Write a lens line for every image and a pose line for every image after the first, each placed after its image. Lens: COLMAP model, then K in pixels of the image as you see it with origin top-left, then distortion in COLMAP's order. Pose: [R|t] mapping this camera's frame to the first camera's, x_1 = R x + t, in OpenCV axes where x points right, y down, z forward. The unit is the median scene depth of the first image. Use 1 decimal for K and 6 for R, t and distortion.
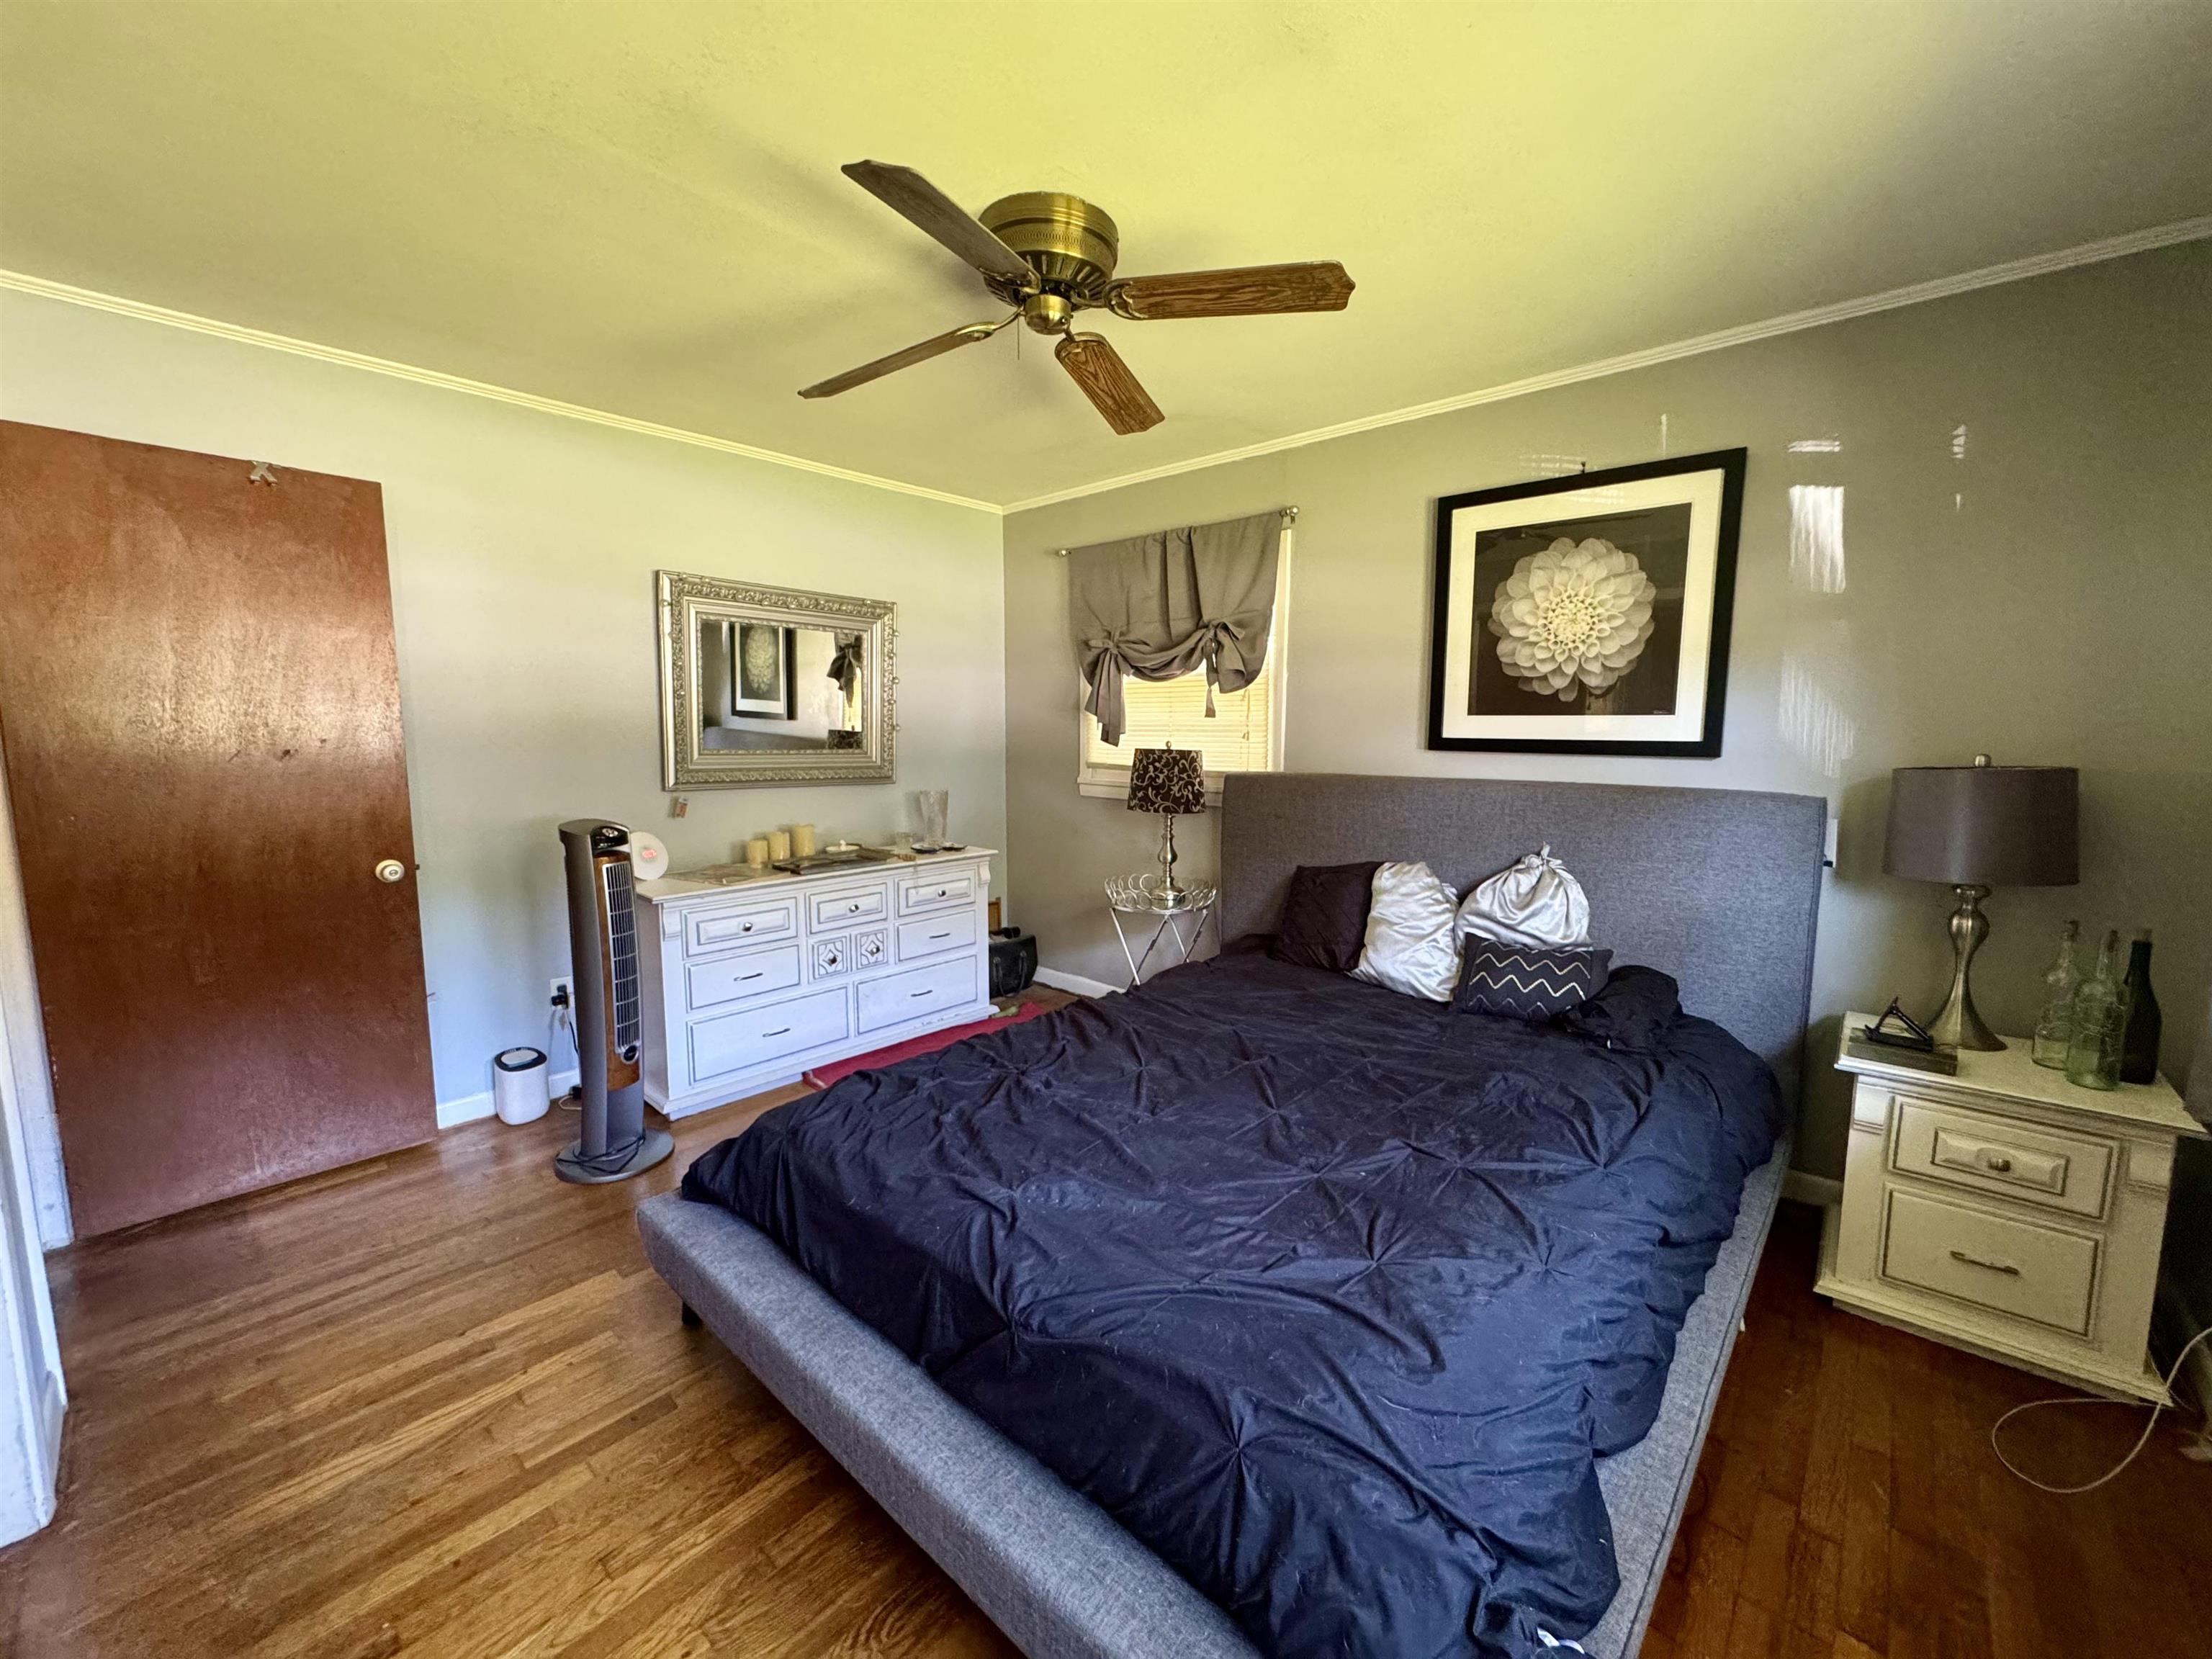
lens RADIAL K [[883.1, 0, 1108.4], [0, 883.1, 826.2], [0, 0, 1]] dist [-0.002823, 0.000269]
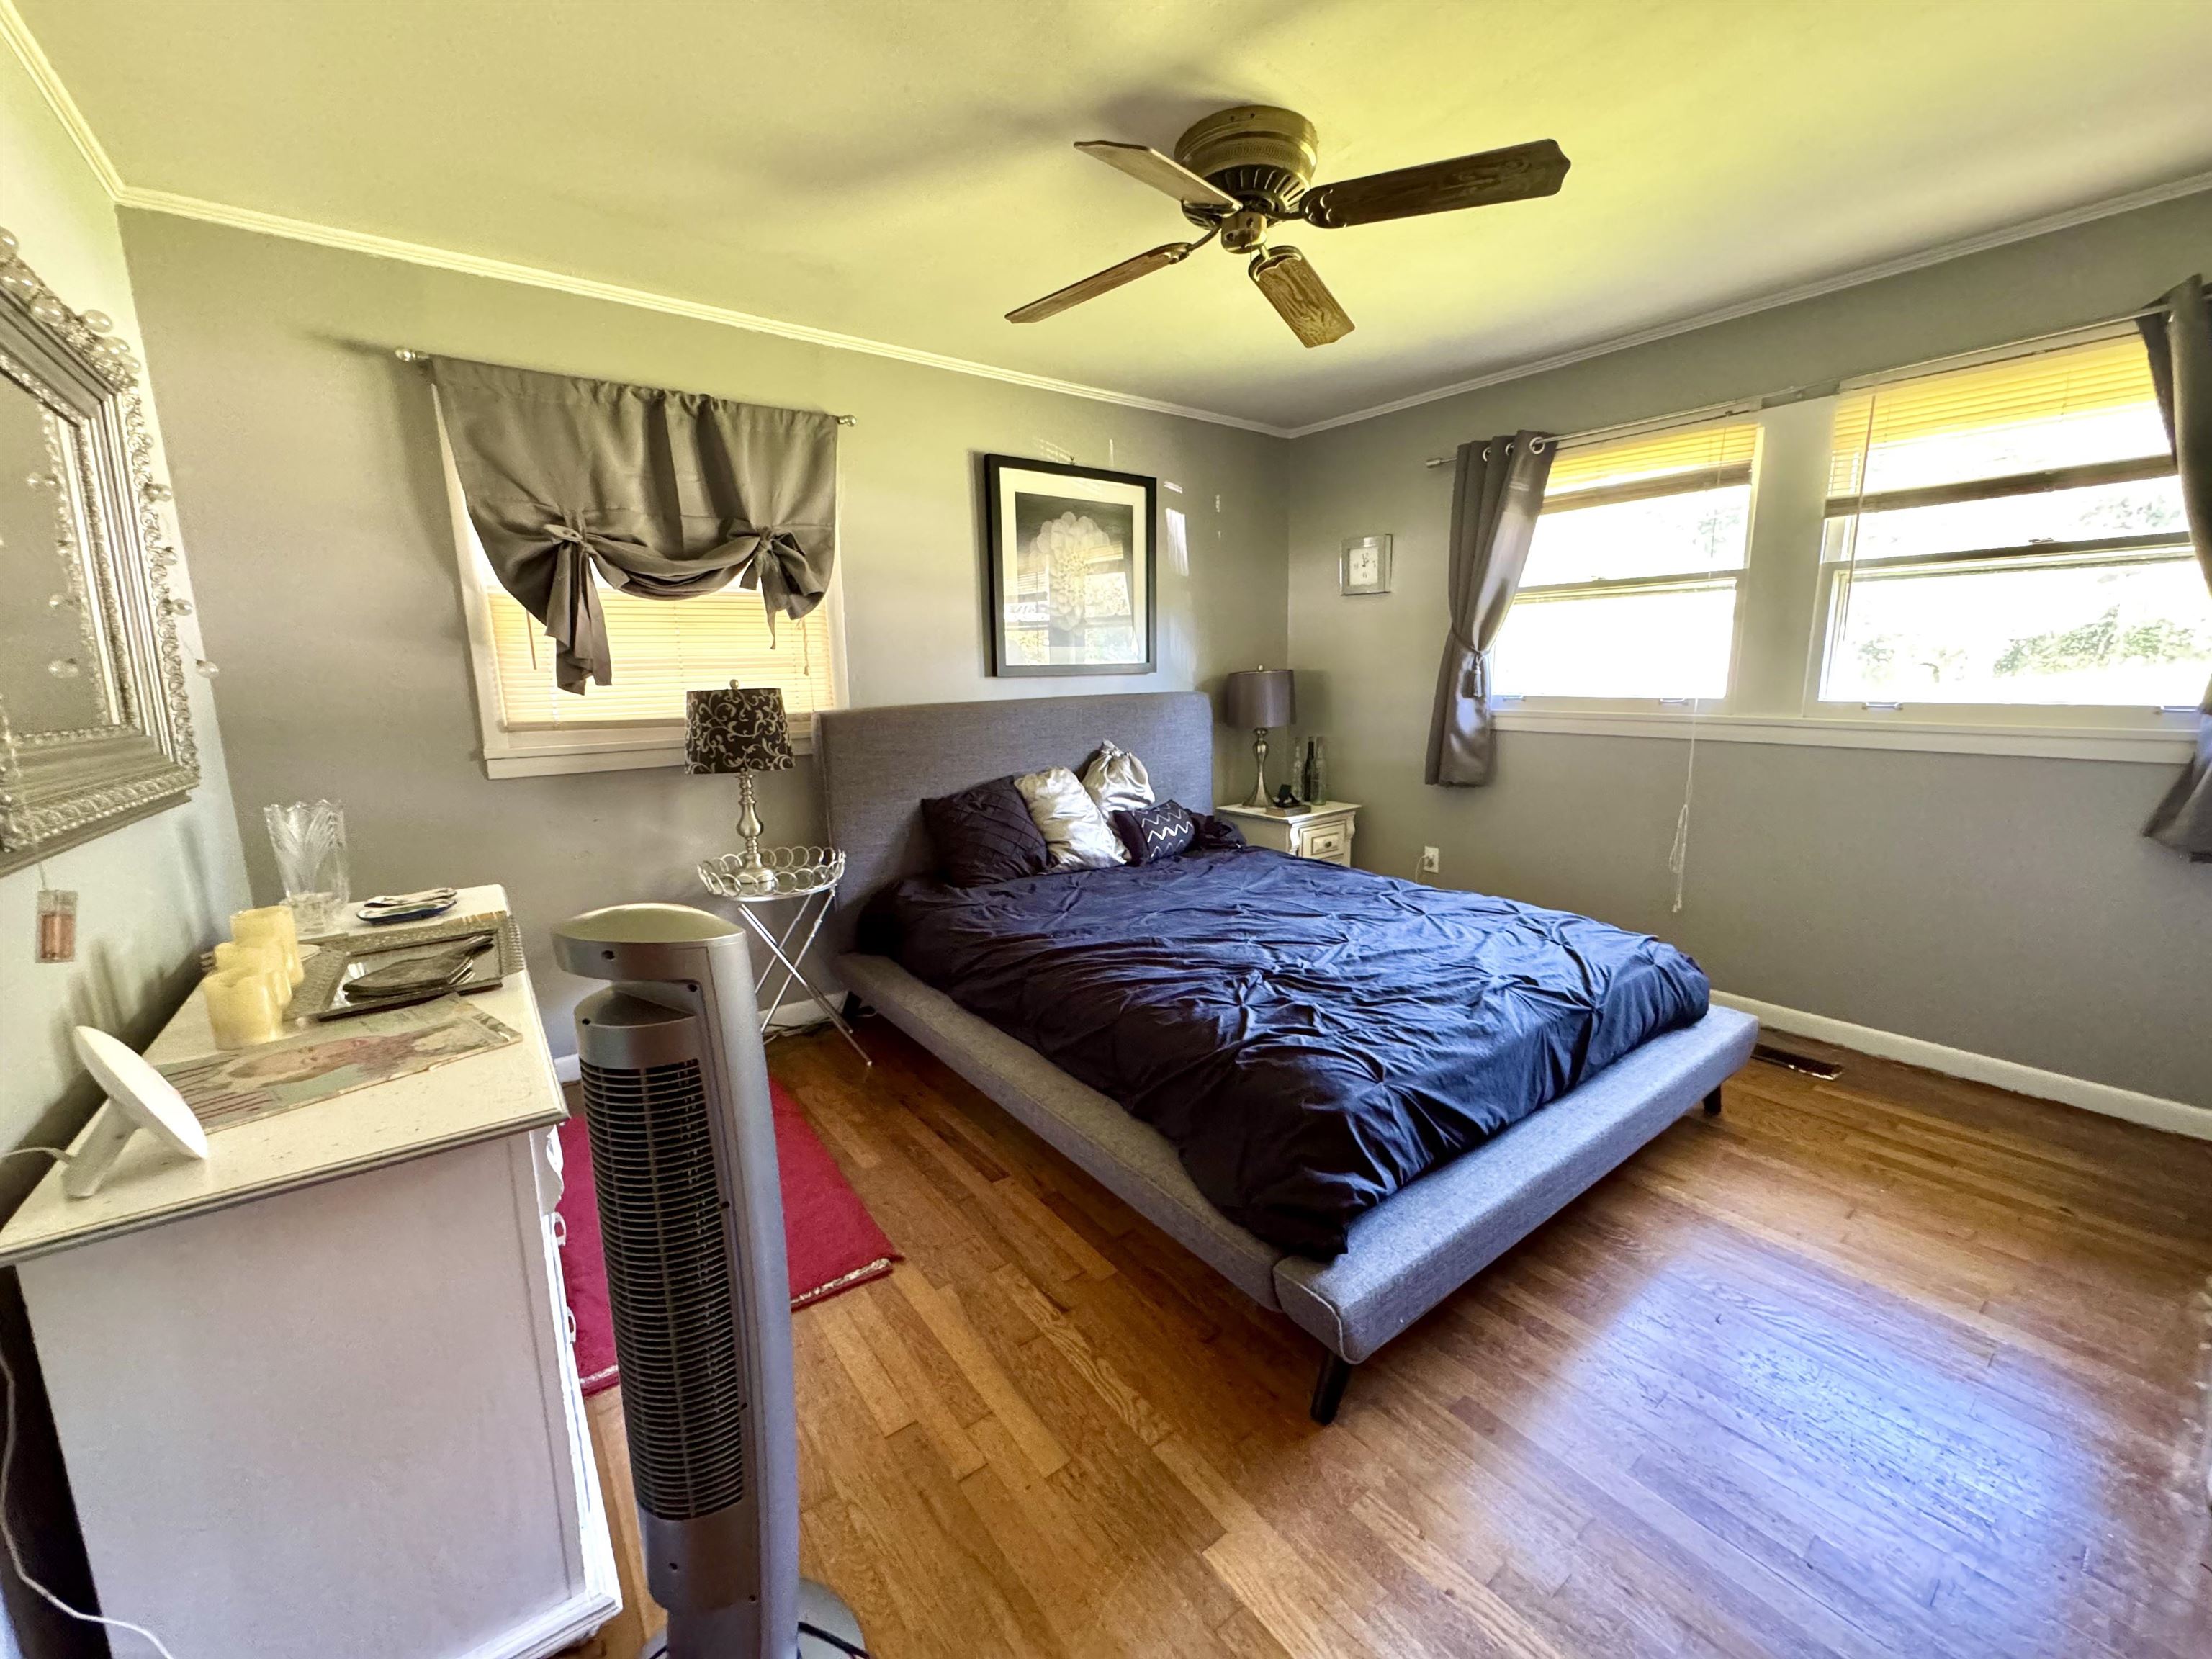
lens RADIAL K [[883.1, 0, 1108.4], [0, 883.1, 826.2], [0, 0, 1]] dist [-0.002823, 0.000269]
pose [[0.187066, -0.183422, 0.965071, -0.670984], [0.134422, 0.977952, 0.159814, -0.053069], [-0.973107, 0.099831, 0.207598, 0.563601]]
